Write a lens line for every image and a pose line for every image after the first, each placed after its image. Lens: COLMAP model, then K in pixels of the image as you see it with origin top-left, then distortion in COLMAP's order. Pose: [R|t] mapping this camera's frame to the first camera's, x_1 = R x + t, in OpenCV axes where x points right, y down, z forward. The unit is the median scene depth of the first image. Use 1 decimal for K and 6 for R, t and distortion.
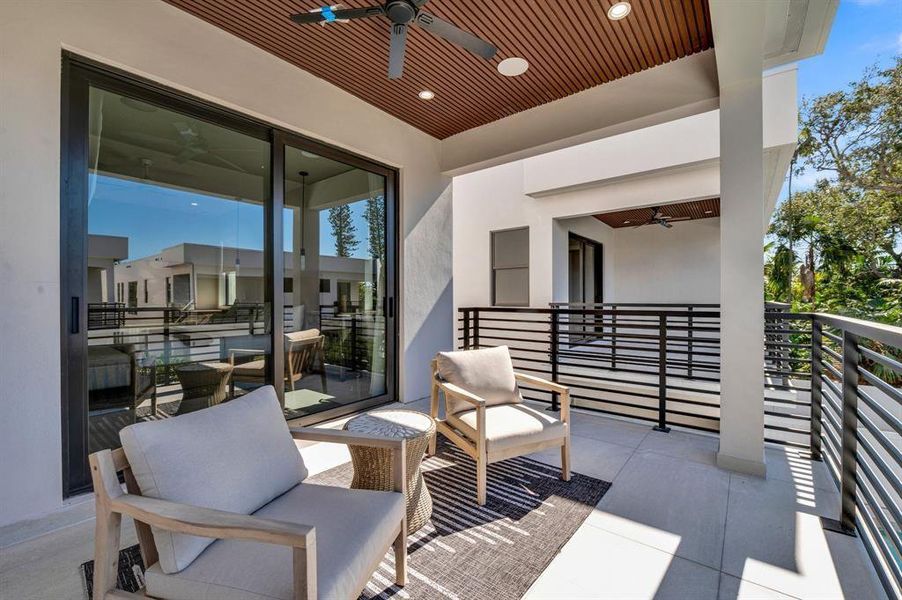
lens RADIAL K [[367.0, 0, 449.7], [0, 367.0, 300.2], [0, 0, 1]] dist [-0.012980, -0.000571]
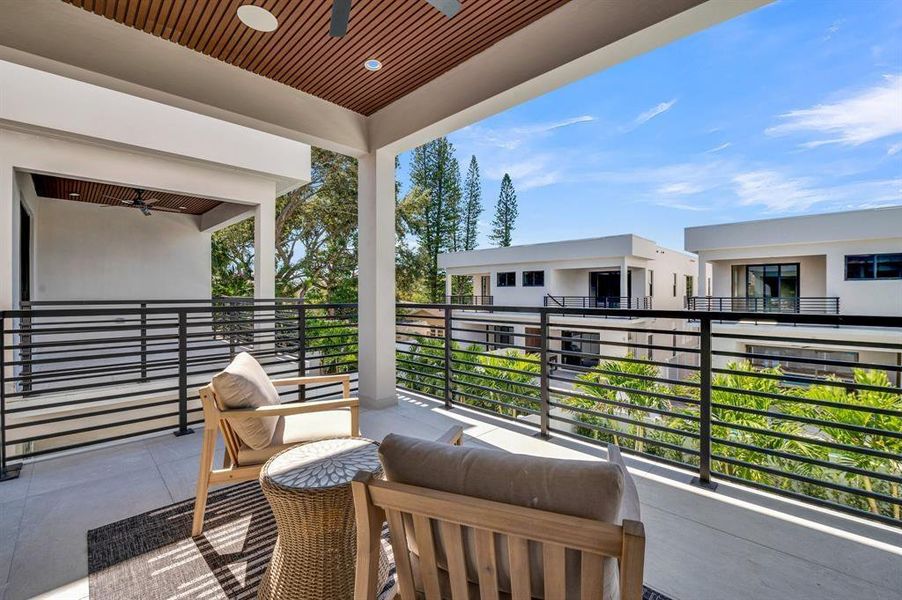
lens RADIAL K [[367.0, 0, 449.7], [0, 367.0, 300.2], [0, 0, 1]] dist [-0.012980, -0.000571]
pose [[0.125206, -0.013906, 0.992033, -0.262277], [0.002698, 0.999903, 0.013675, -0.000321], [-0.992127, 0.000965, 0.125232, 0.198099]]
